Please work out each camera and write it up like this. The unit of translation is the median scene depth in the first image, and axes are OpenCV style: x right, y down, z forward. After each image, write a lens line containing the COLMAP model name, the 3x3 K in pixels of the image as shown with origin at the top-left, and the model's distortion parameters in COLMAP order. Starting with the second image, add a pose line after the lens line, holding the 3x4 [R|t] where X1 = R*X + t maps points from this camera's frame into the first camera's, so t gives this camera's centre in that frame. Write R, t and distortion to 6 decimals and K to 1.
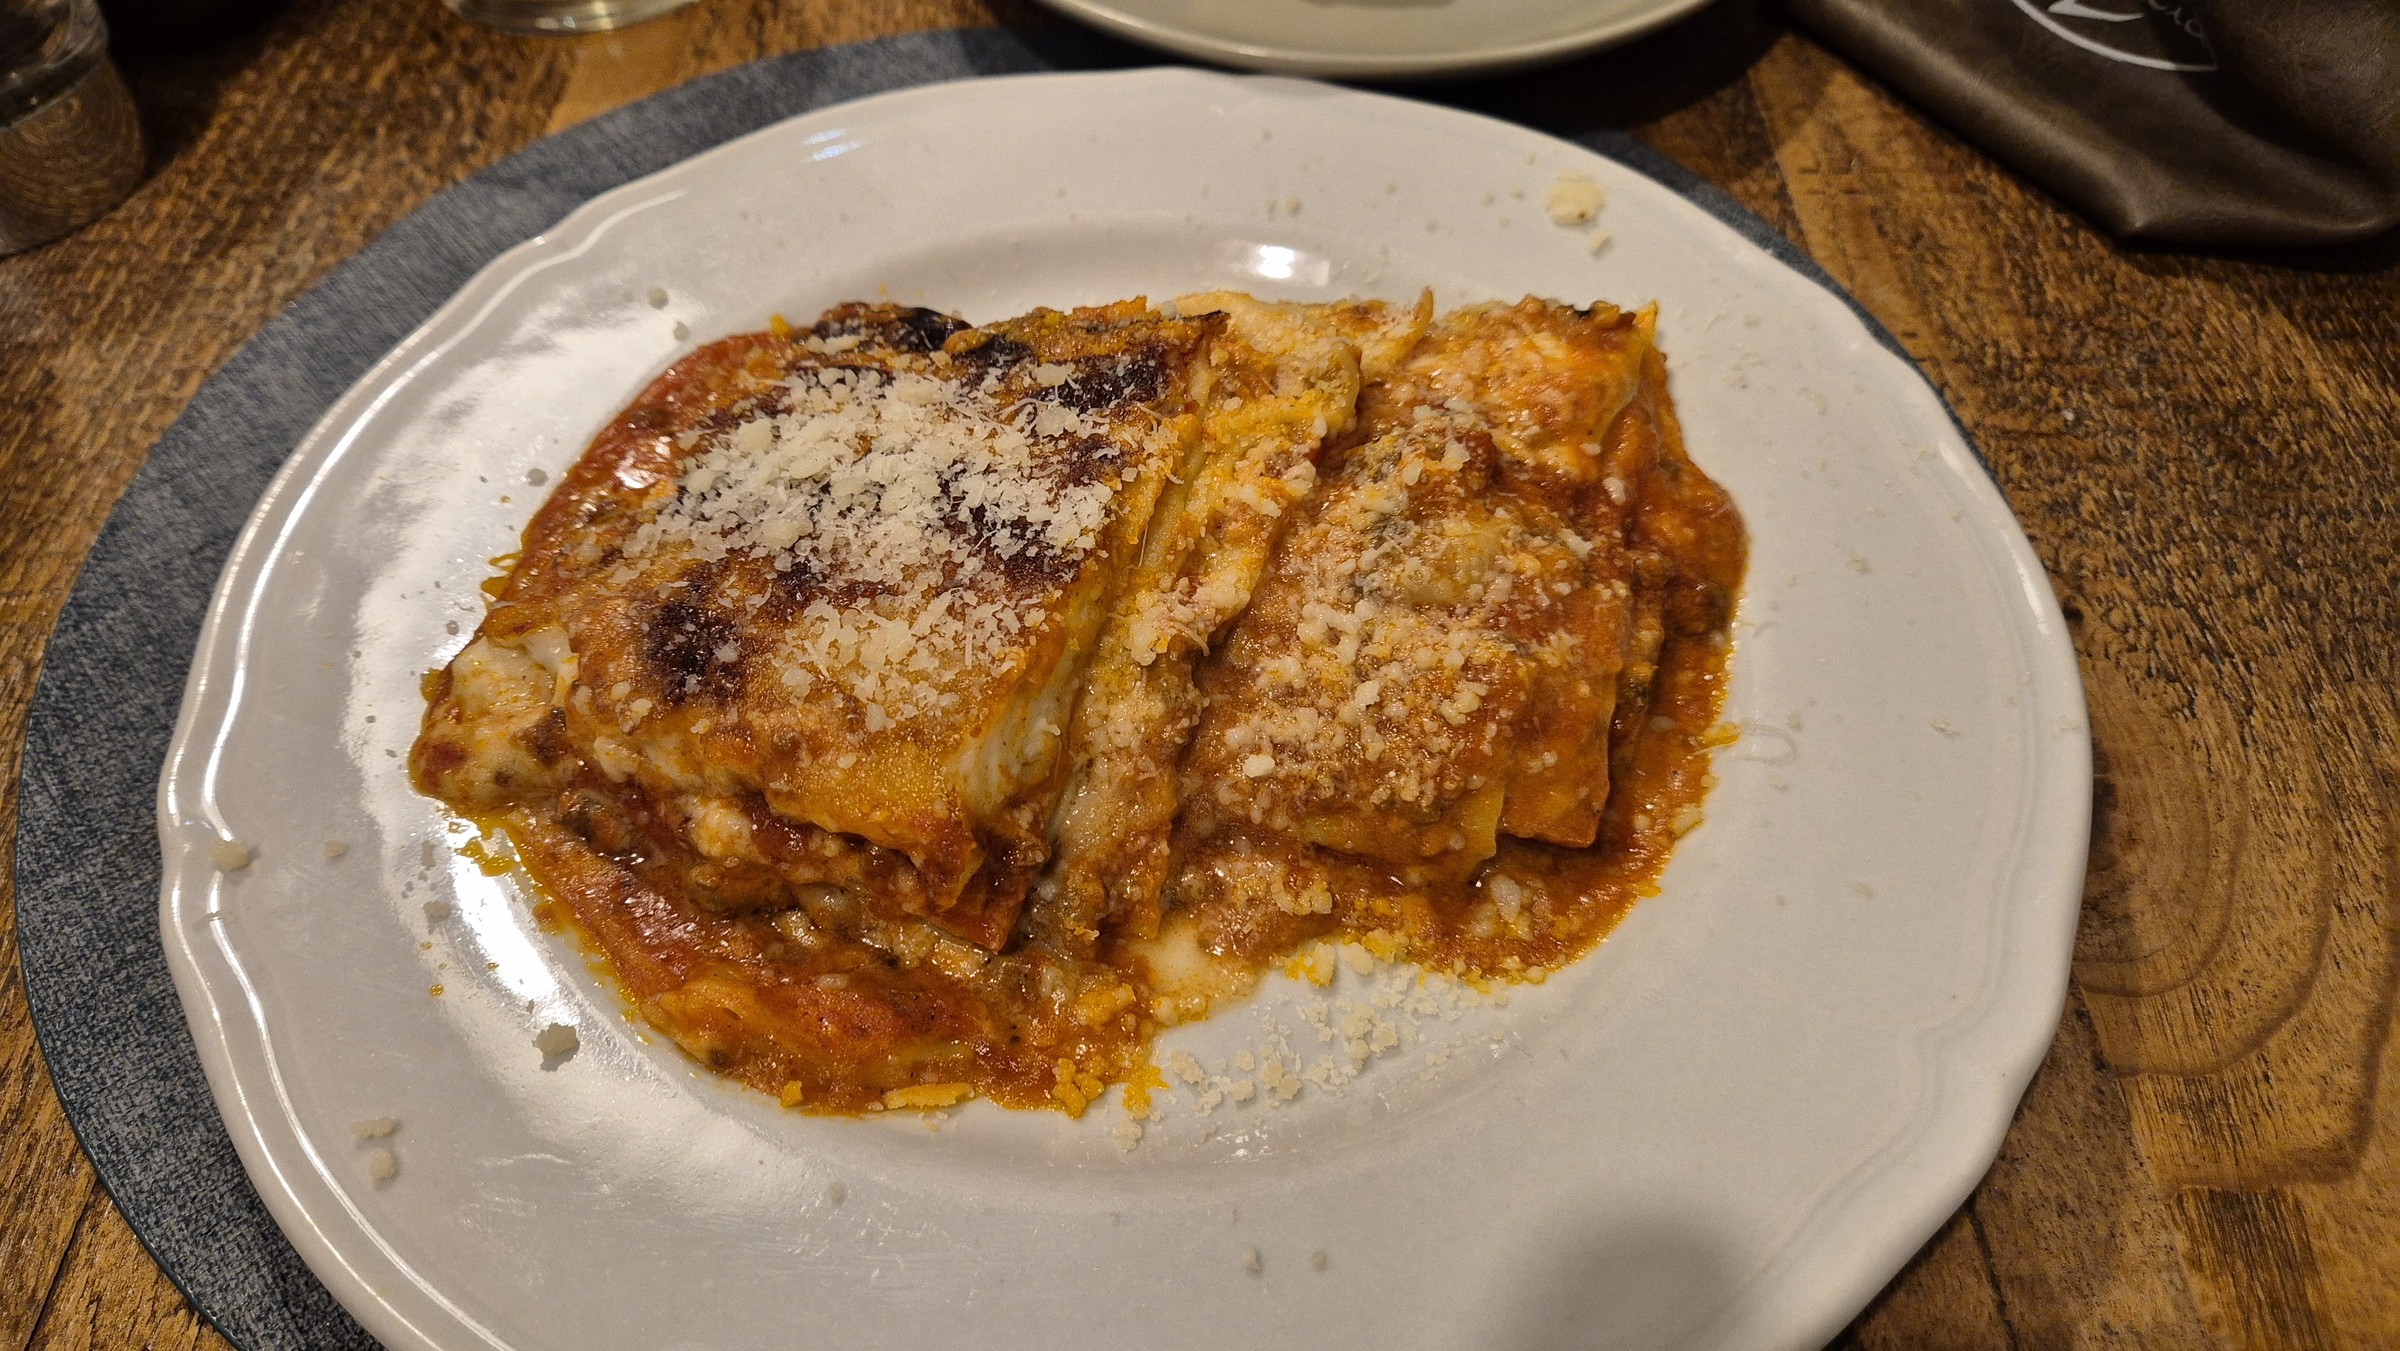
lens RADIAL K [[1610.3, 0, 1197.4], [0, 1610.3, 686.0], [0, 0, 1]] dist [0.052450, -0.030518]
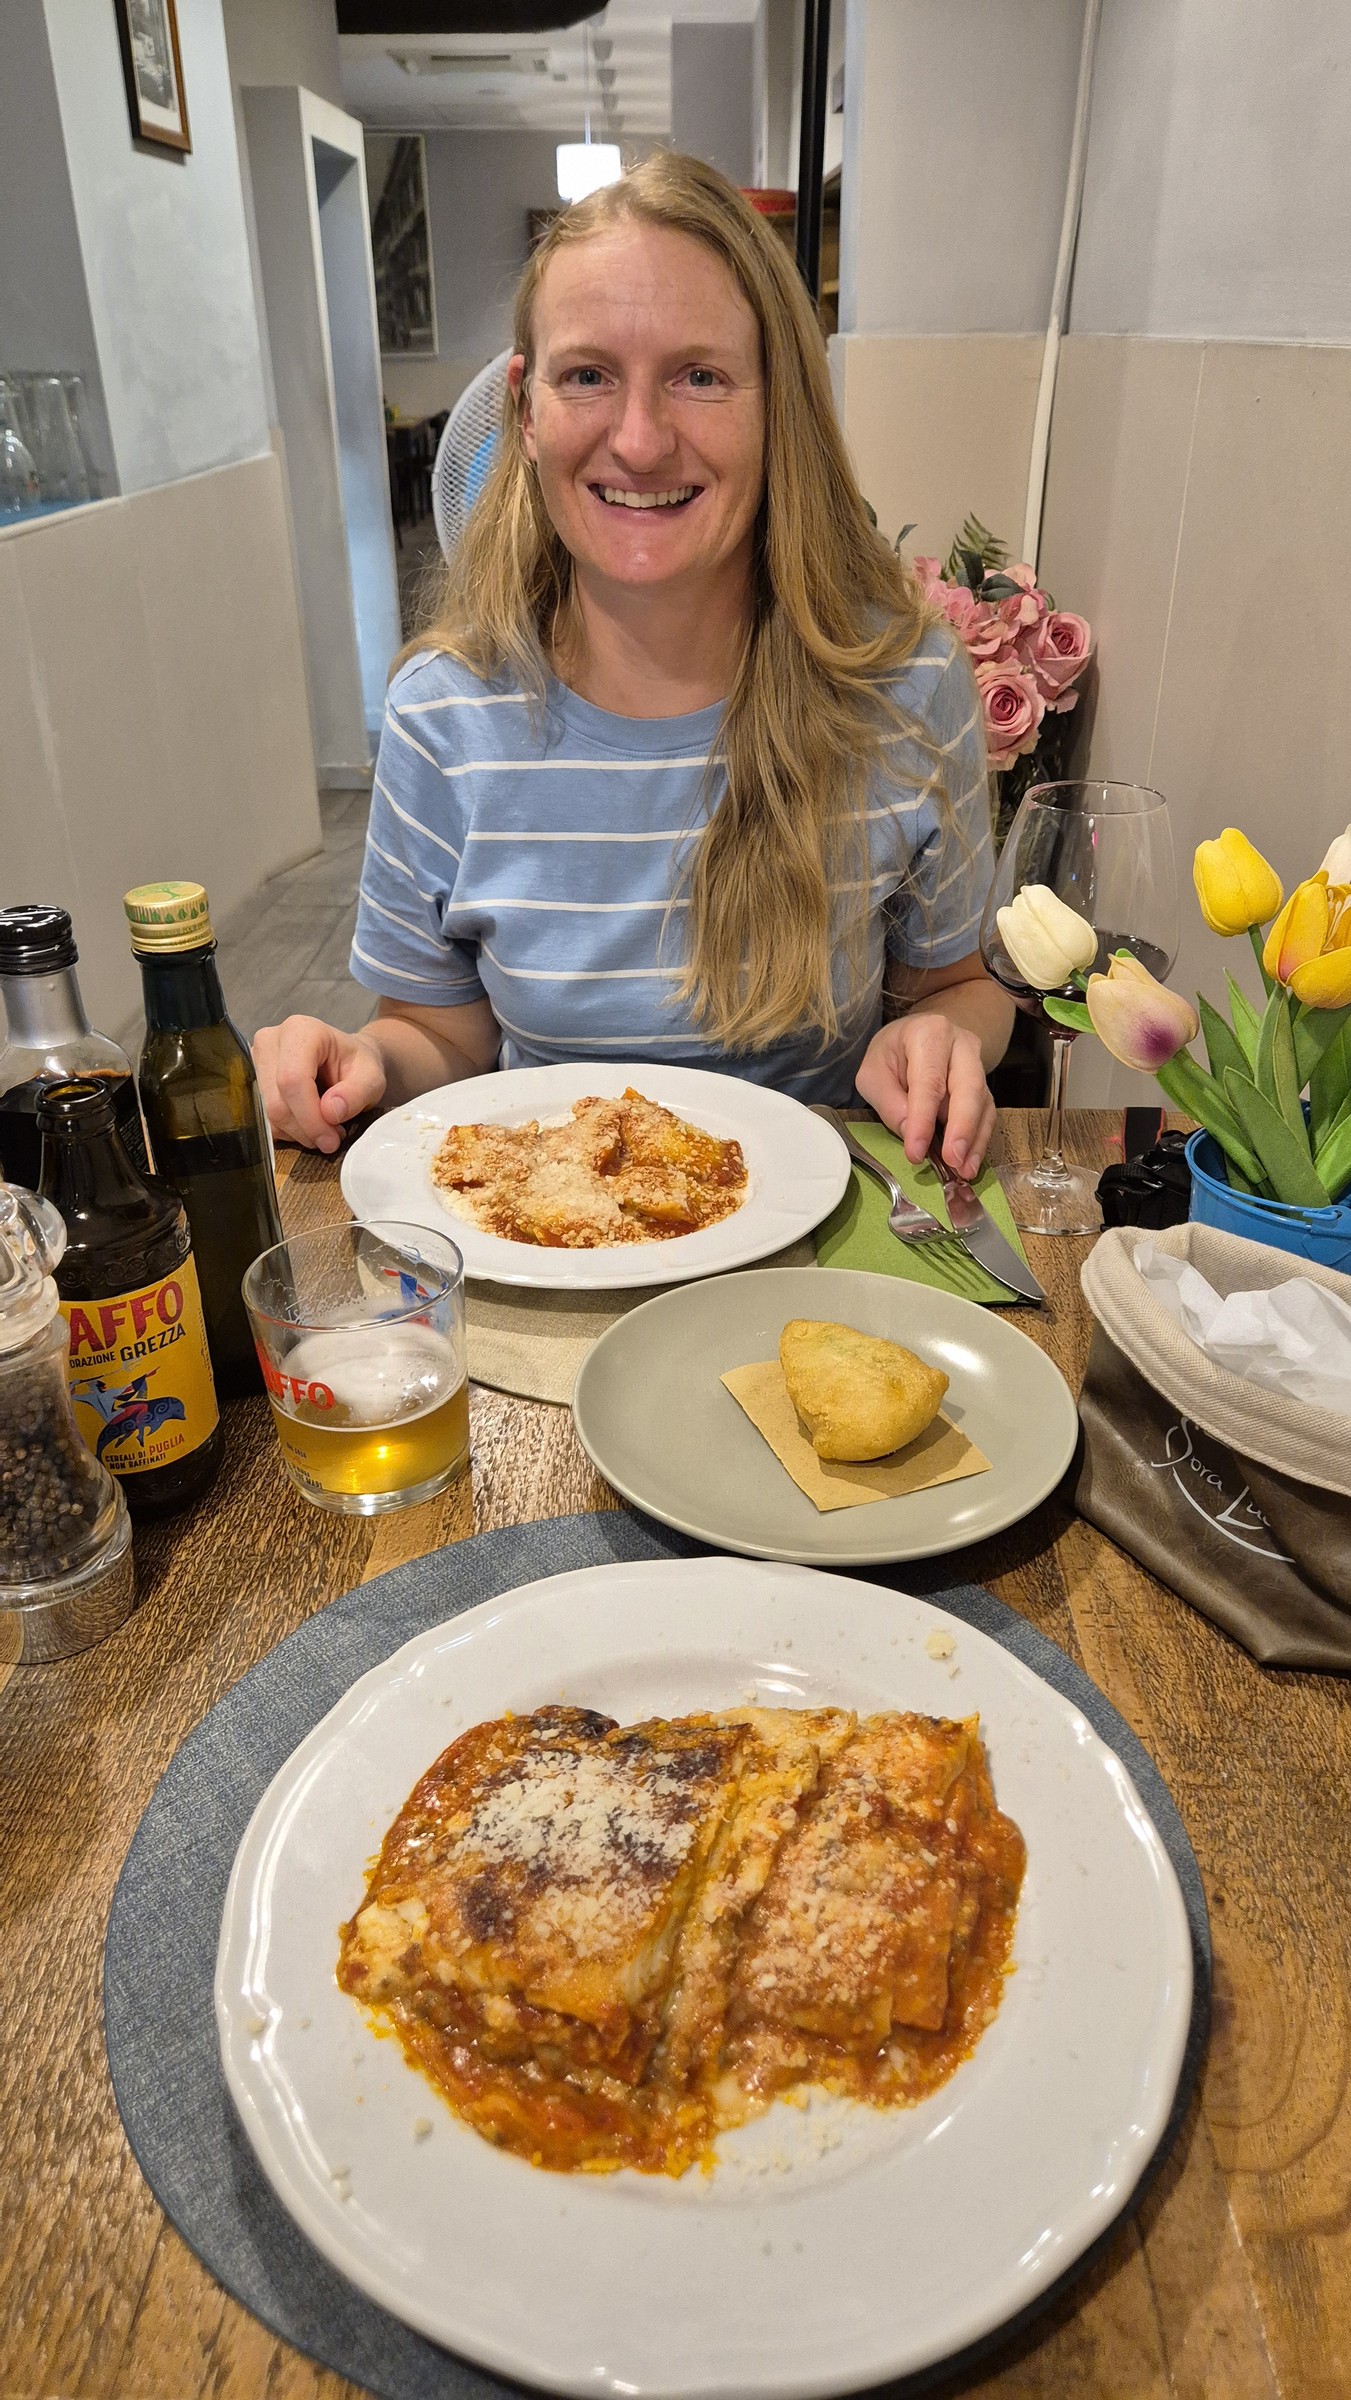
lens RADIAL K [[1610.3, 0, 685.5], [0, 1610.3, 1189.2], [0, 0, 1]] dist [0.052450, -0.030518]
pose [[0.999653, -0.000197, -0.026357, -0.010118], [-0.010858, 0.908102, -0.418608, 0.004670], [0.024018, 0.418749, 0.907784, -1.150725]]
